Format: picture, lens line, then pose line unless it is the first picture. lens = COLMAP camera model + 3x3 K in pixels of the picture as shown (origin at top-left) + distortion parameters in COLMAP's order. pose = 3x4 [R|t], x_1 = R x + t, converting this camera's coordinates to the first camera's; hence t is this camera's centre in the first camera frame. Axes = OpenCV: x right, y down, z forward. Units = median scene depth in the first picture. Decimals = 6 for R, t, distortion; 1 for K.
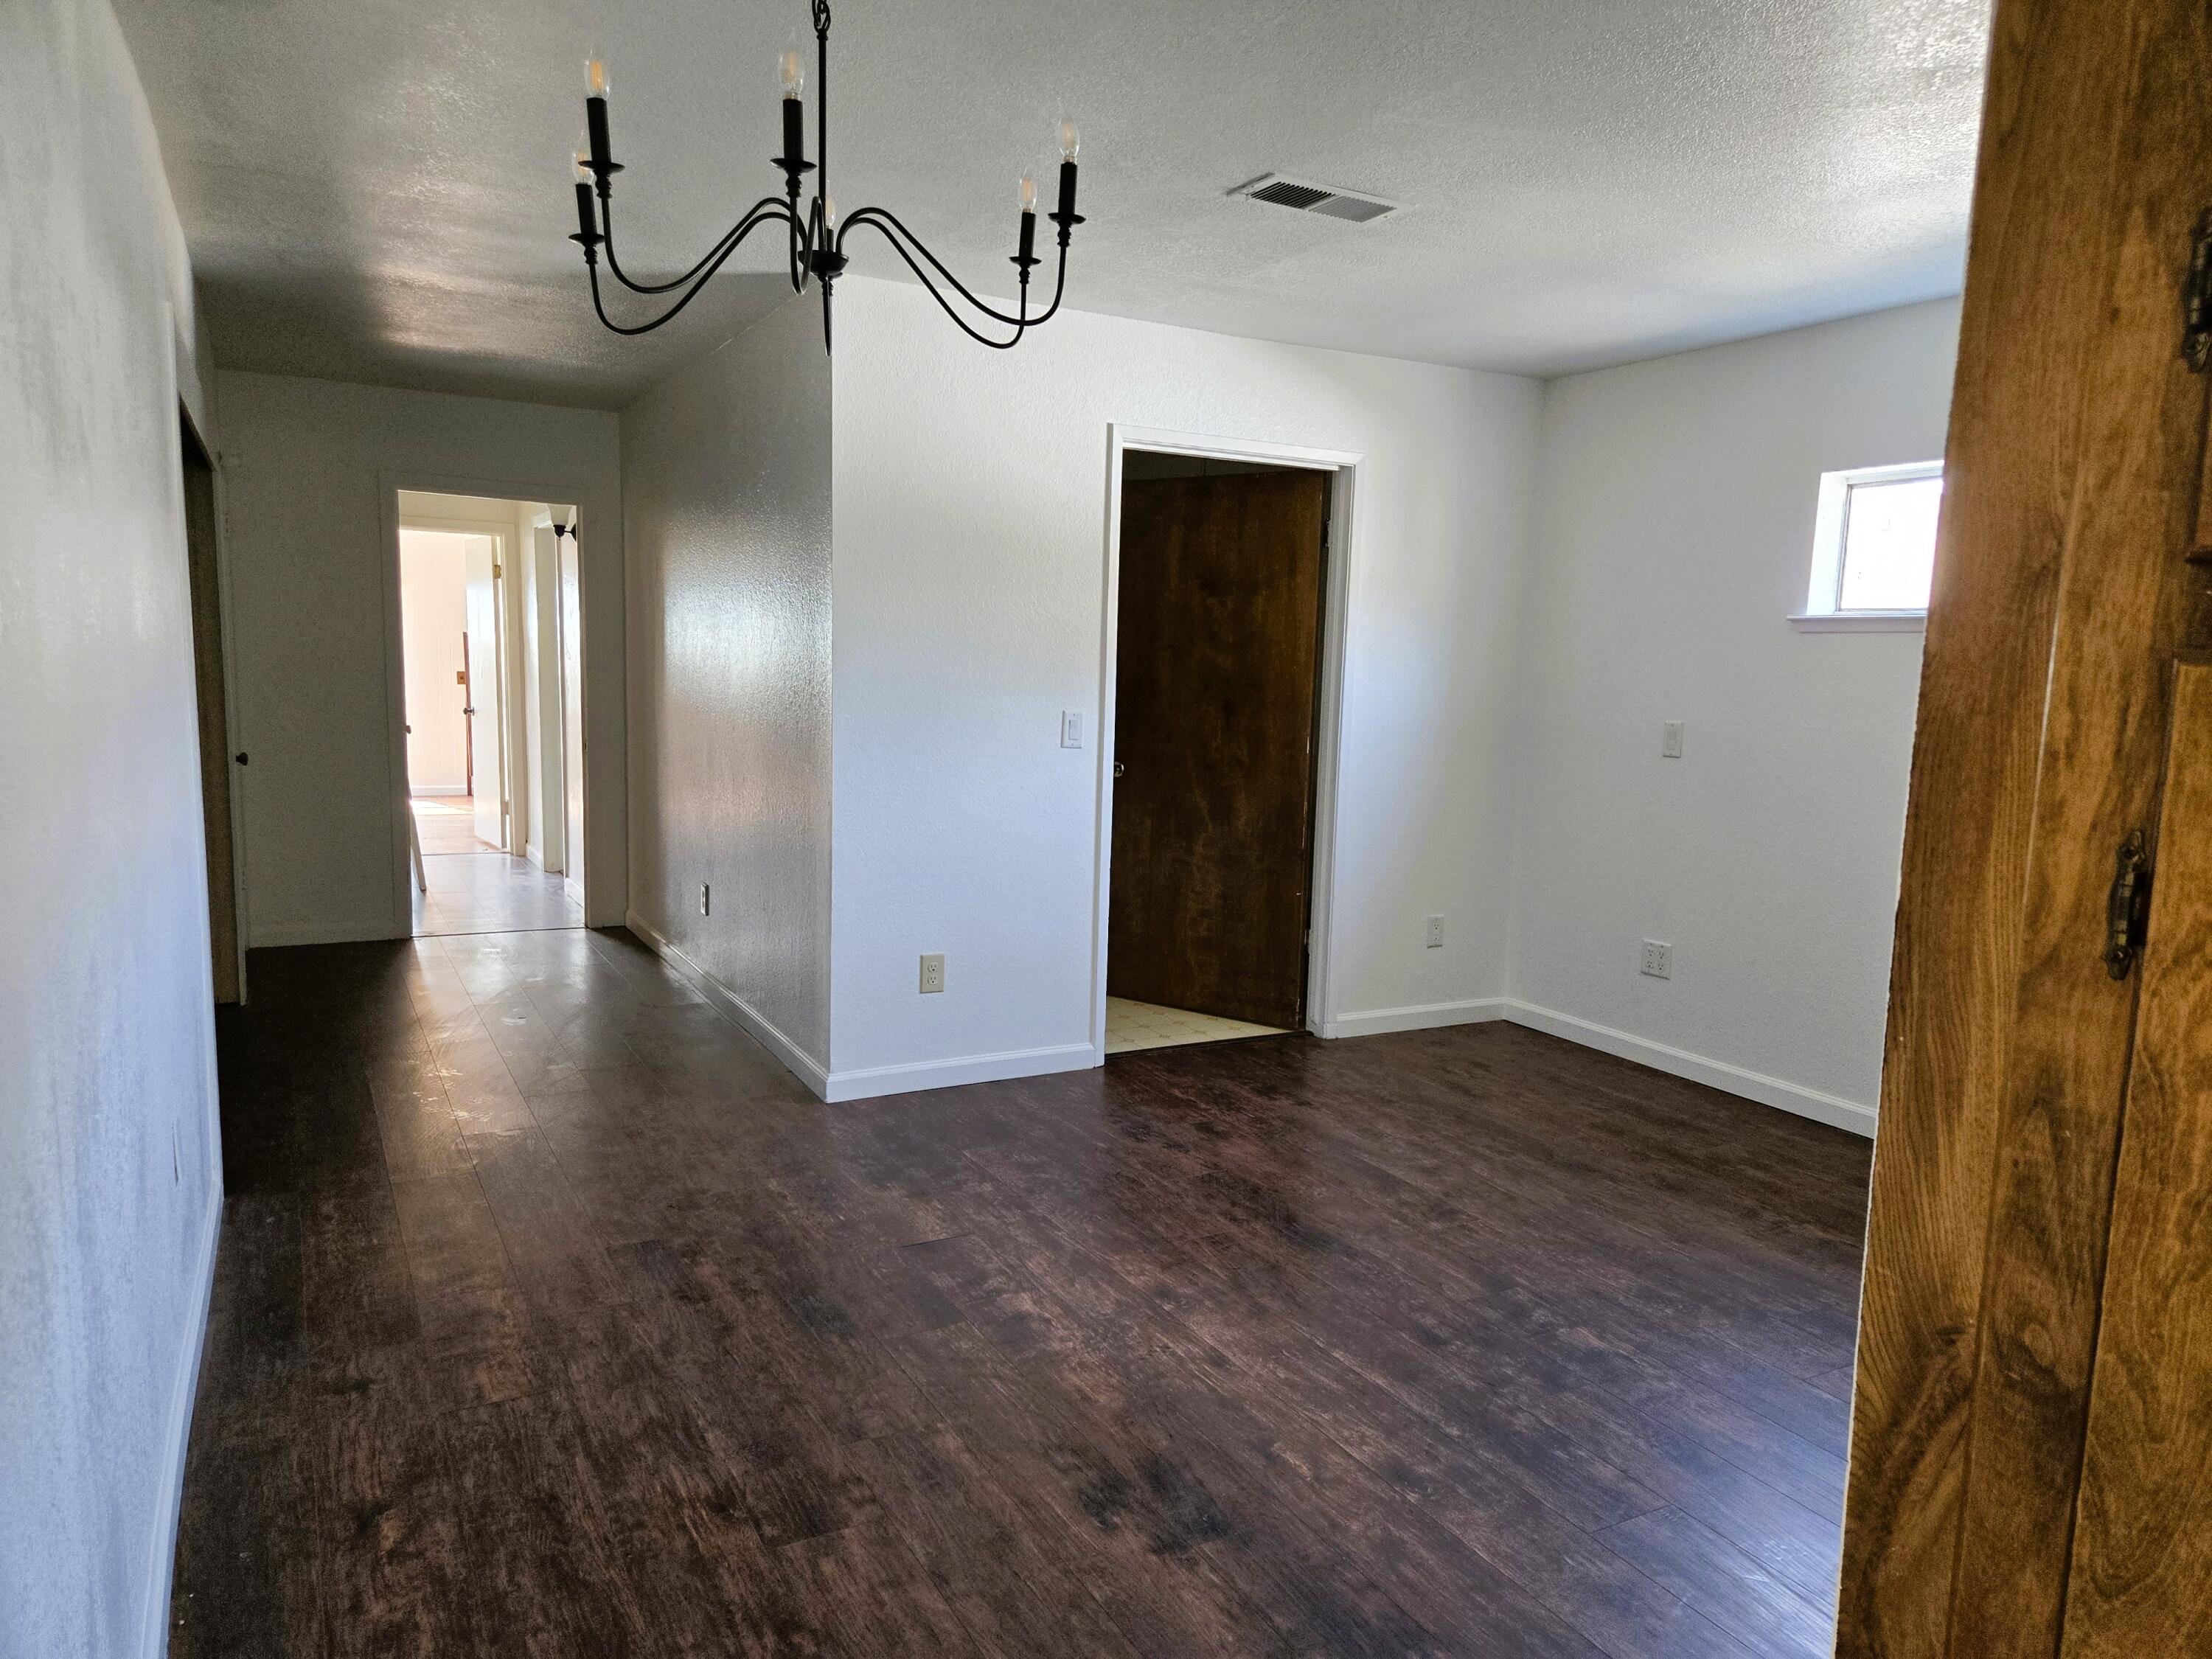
lens RADIAL K [[1466.5, 0, 1148.6], [0, 1466.5, 825.1], [0, 0, 1]] dist [0.042074, -0.004359]
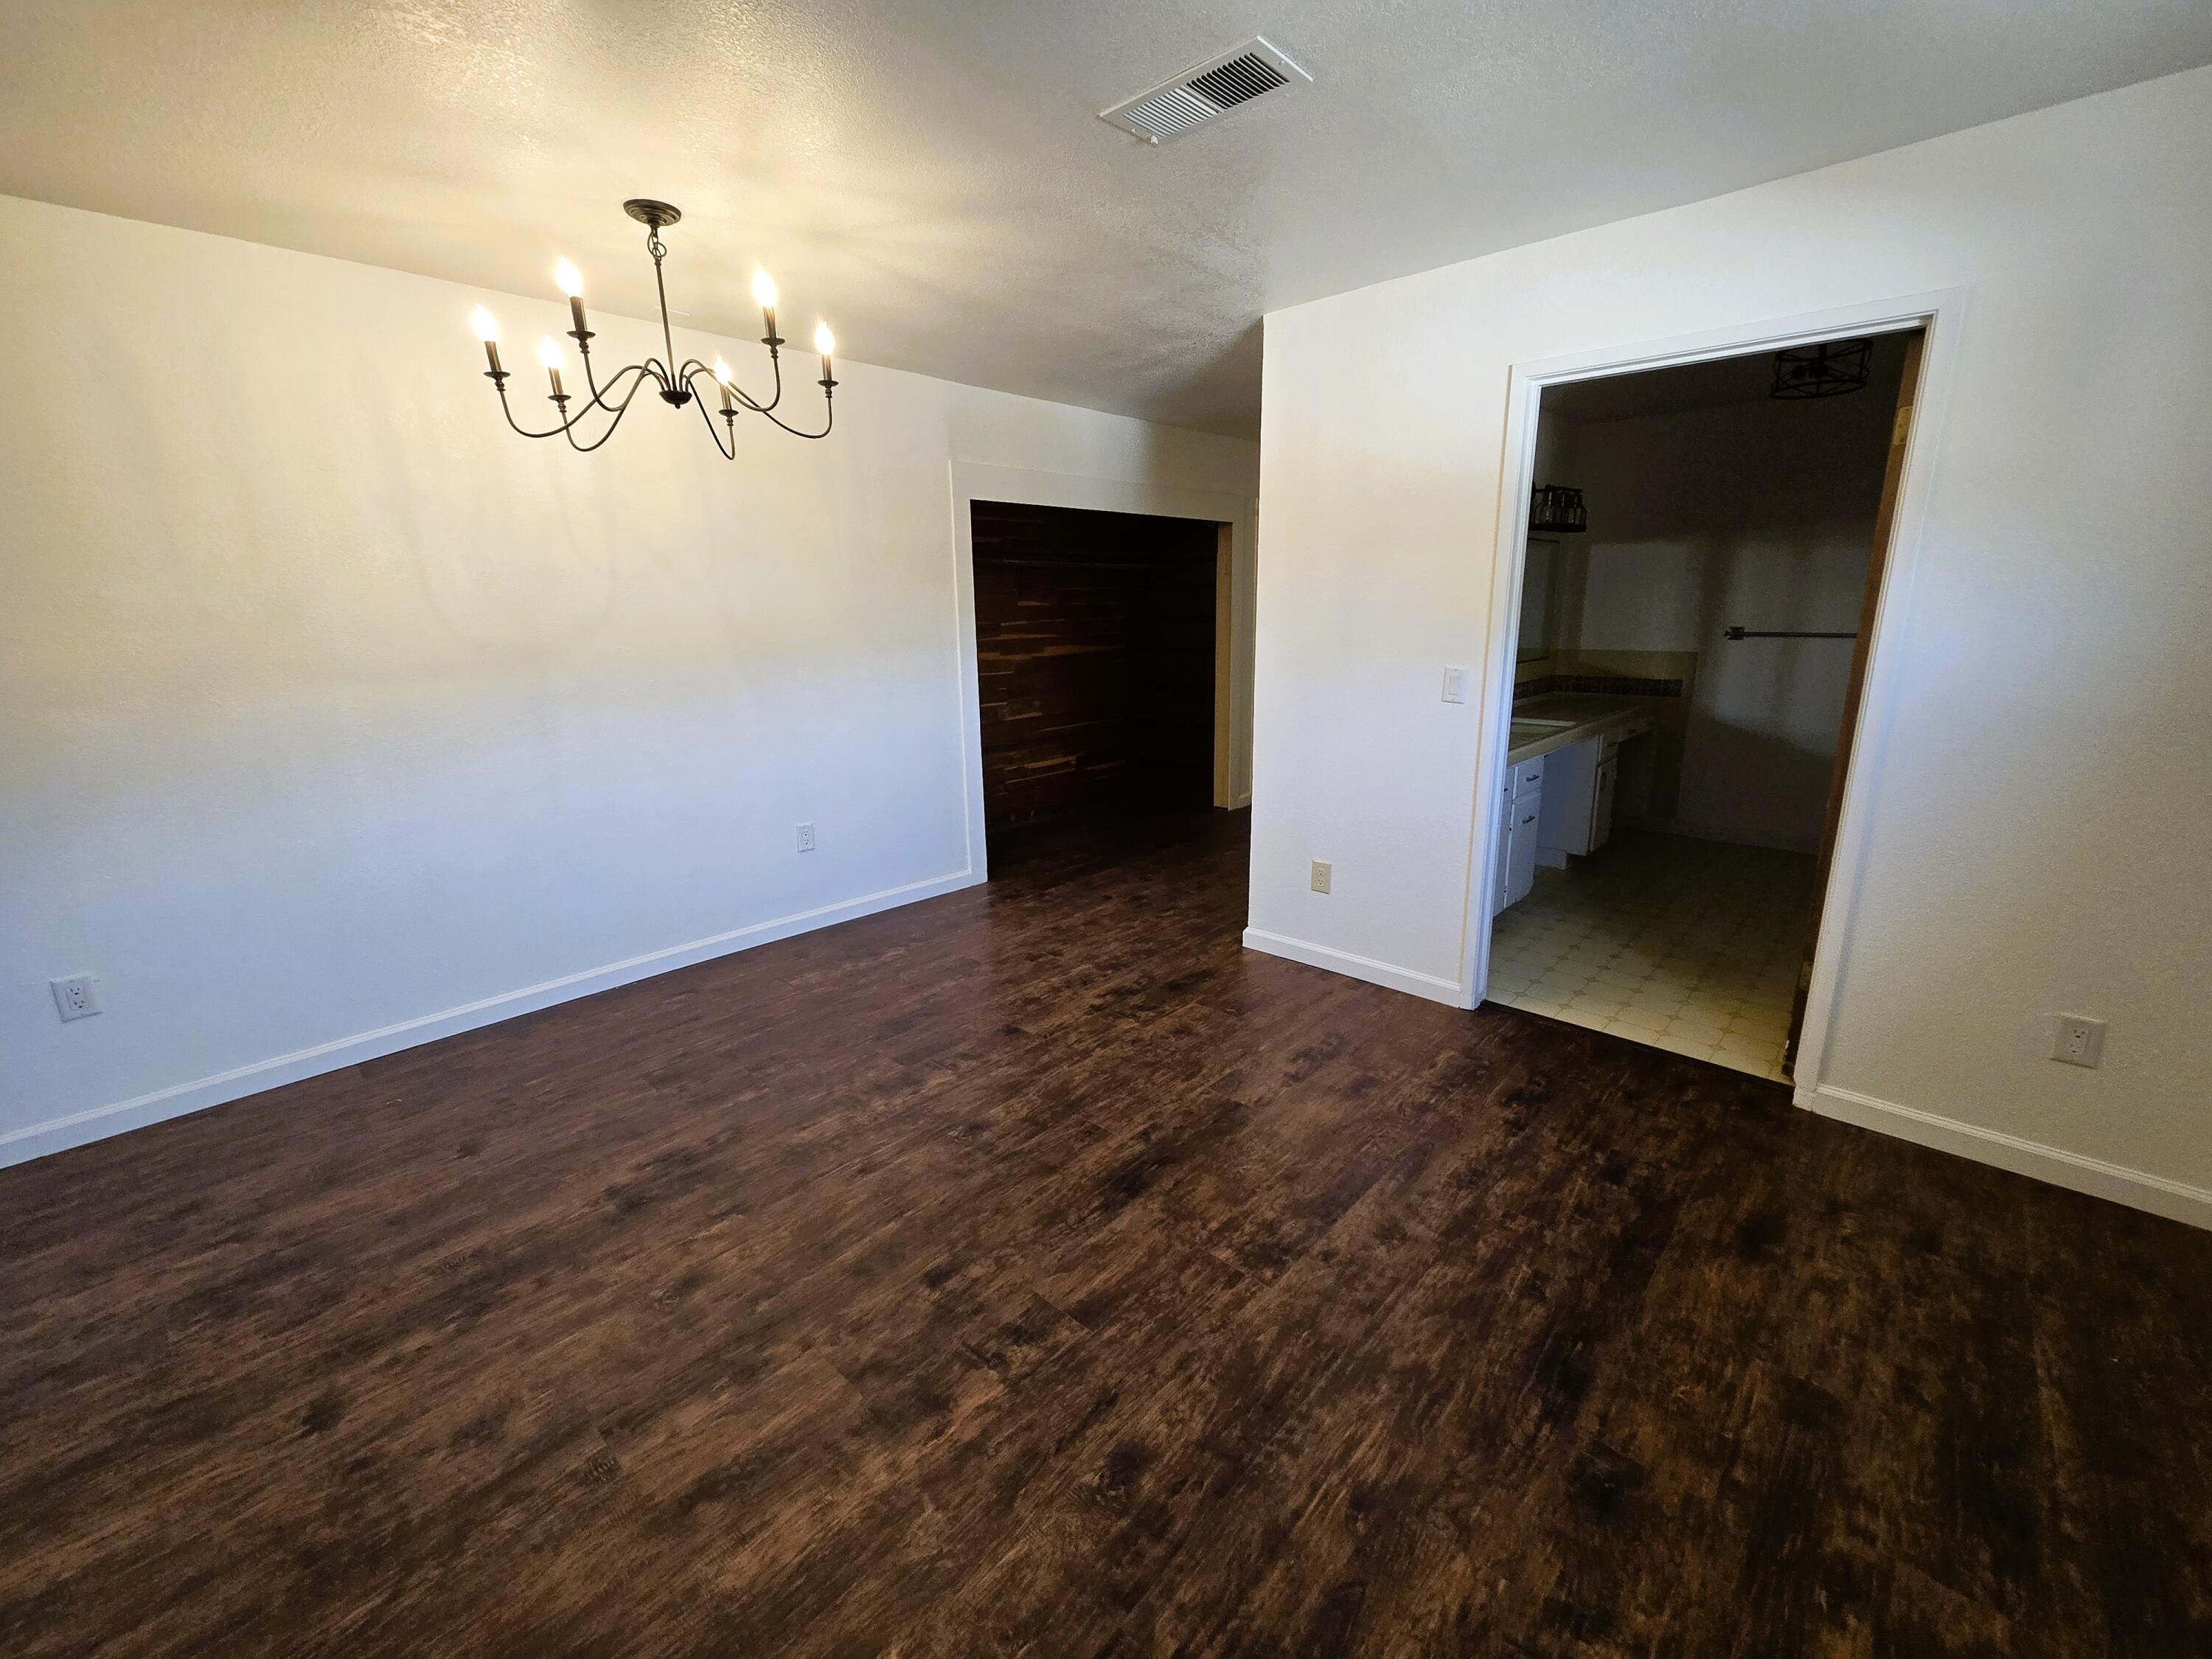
lens RADIAL K [[908.8, 0, 1110.4], [0, 908.8, 816.2], [0, 0, 1]] dist [-0.000108, -0.000610]
pose [[0.304608, 0.188259, -0.933688, 0.646962], [-0.088266, 0.981633, 0.169130, -0.081864], [0.948379, 0.030895, 0.315630, 0.750506]]
